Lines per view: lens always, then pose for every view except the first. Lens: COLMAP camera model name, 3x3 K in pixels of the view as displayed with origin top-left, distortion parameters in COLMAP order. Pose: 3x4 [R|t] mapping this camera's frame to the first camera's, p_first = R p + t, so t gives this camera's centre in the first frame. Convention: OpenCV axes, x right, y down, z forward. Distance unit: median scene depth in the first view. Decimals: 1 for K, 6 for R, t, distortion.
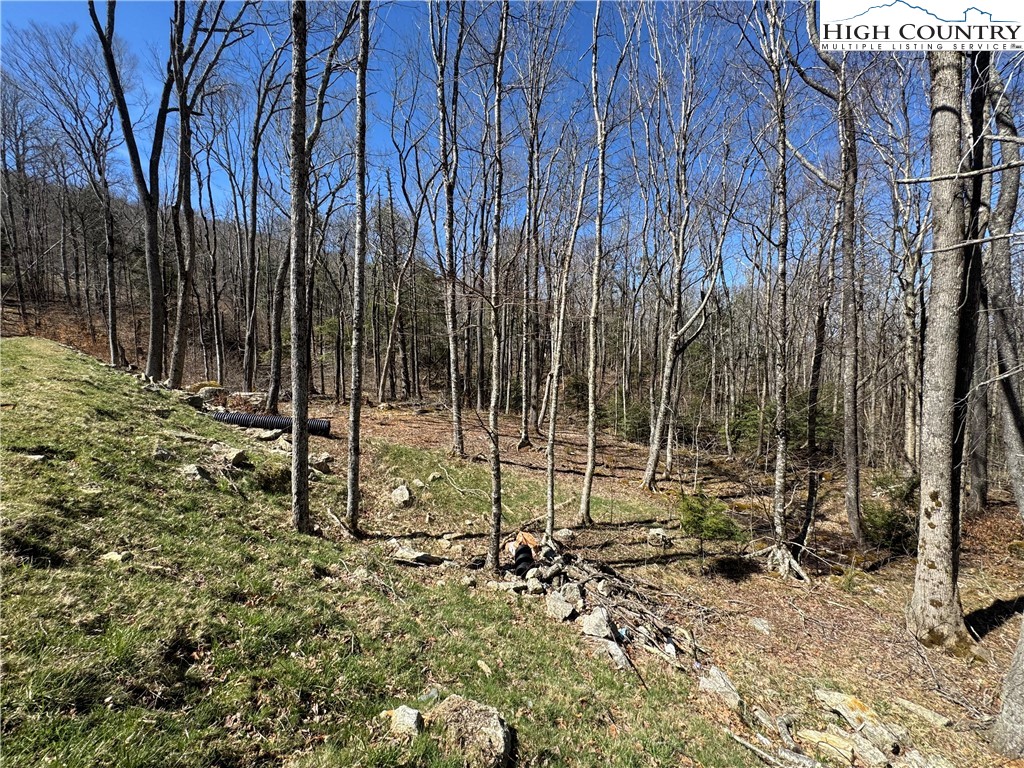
lens RADIAL K [[406.6, 0, 512.7], [0, 406.6, 384.3], [0, 0, 1]] dist [-0.005041, 0.000746]
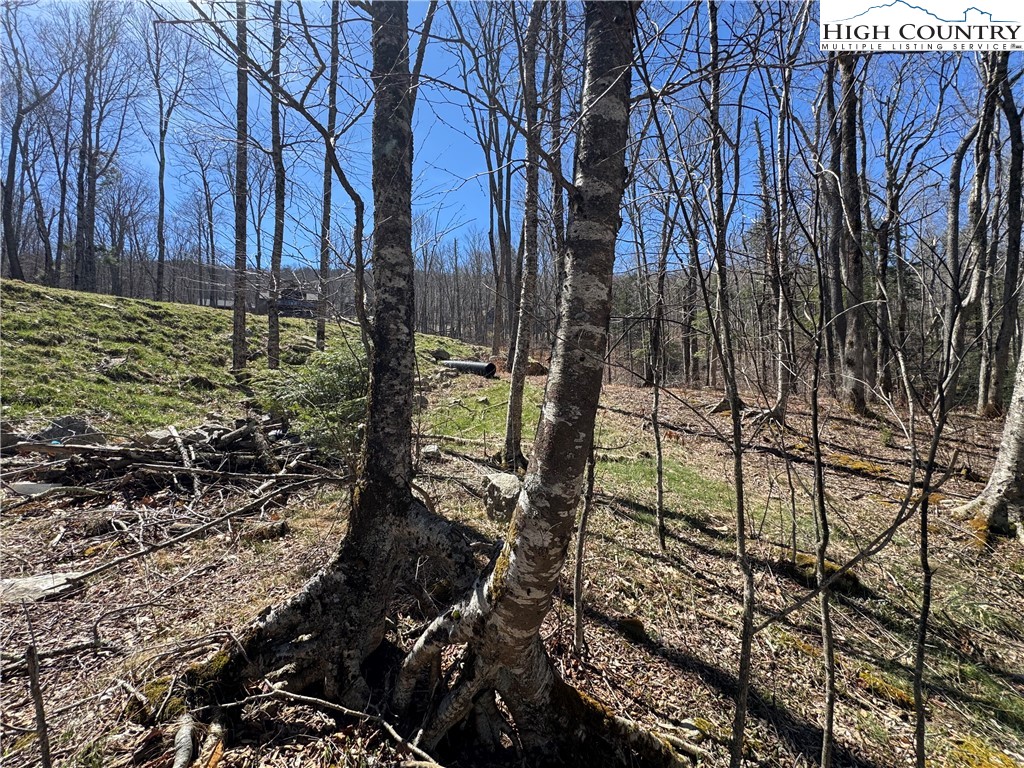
lens RADIAL K [[406.6, 0, 513.9], [0, 406.6, 385.4], [0, 0, 1]] dist [-0.005041, 0.000746]
pose [[0.411600, -0.041517, -0.910419, 0.752493], [-0.039981, 0.997178, -0.063549, 0.291627], [0.910487, 0.062556, 0.408778, 0.825219]]
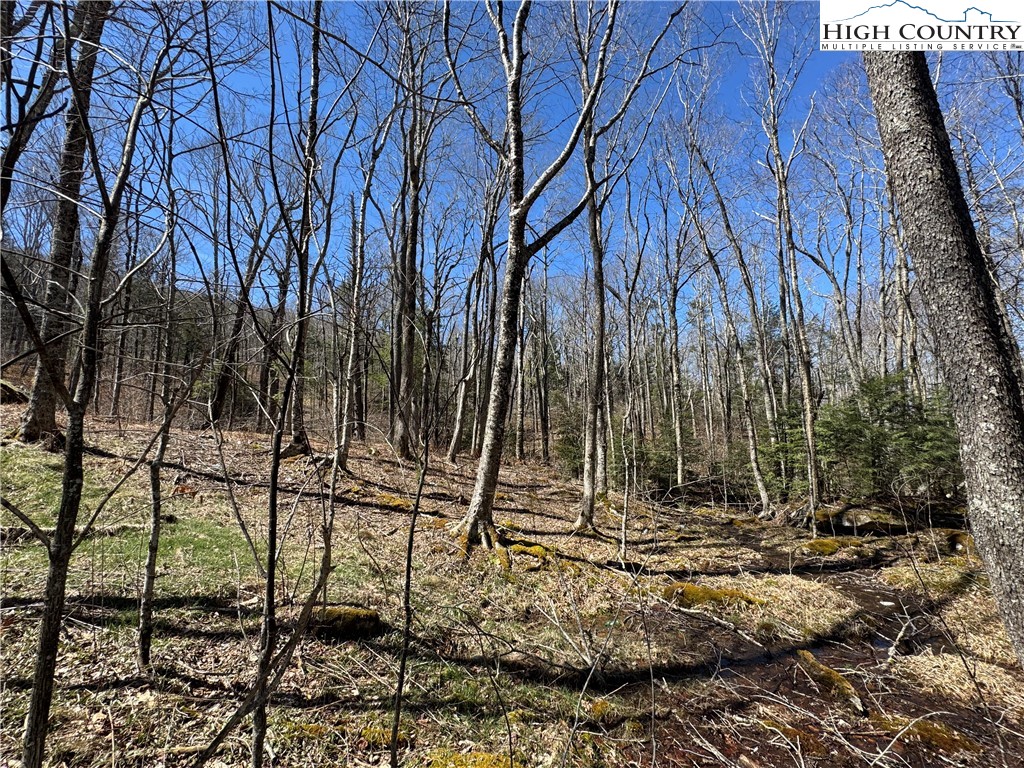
lens RADIAL K [[406.6, 0, 512.4], [0, 406.6, 384.7], [0, 0, 1]] dist [-0.005041, 0.000746]
pose [[0.980482, -0.036151, -0.193259, 0.747482], [-0.002539, 0.980540, -0.196301, 0.288980], [0.196594, 0.192960, 0.961310, 0.877634]]
